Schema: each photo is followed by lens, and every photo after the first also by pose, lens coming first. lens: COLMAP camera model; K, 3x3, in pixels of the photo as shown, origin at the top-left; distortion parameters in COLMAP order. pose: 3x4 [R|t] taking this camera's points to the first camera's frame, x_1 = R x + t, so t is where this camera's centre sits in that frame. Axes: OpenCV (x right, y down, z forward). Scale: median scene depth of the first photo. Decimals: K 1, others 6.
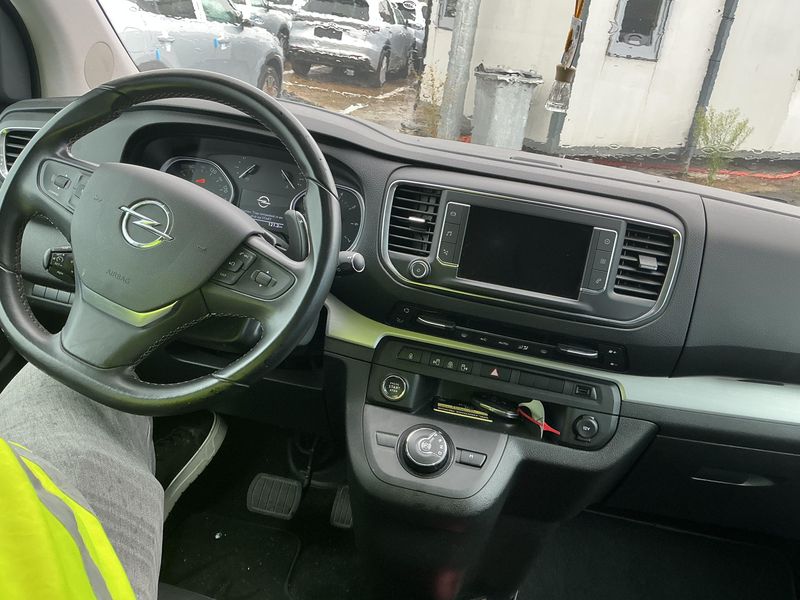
lens RADIAL K [[669.1, 0, 400.0], [0, 669.1, 300.0], [0, 0, 1]] dist [0.085831, -0.174652]
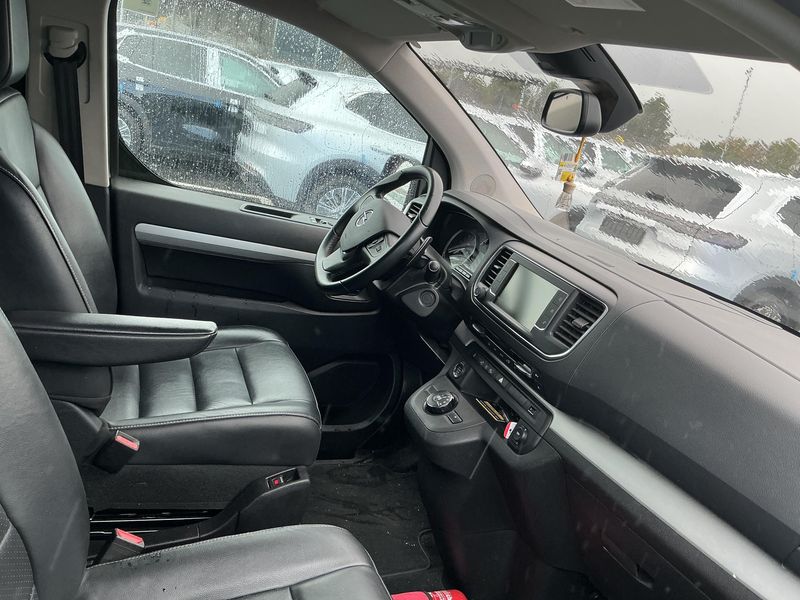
lens RADIAL K [[669.1, 0, 400.0], [0, 669.1, 300.0], [0, 0, 1]] dist [0.085831, -0.174652]
pose [[0.510455, 0.238780, -0.826087, 1.247132], [-0.474261, 0.879528, -0.038828, 0.123900], [0.717295, 0.411601, 0.562204, -0.026339]]
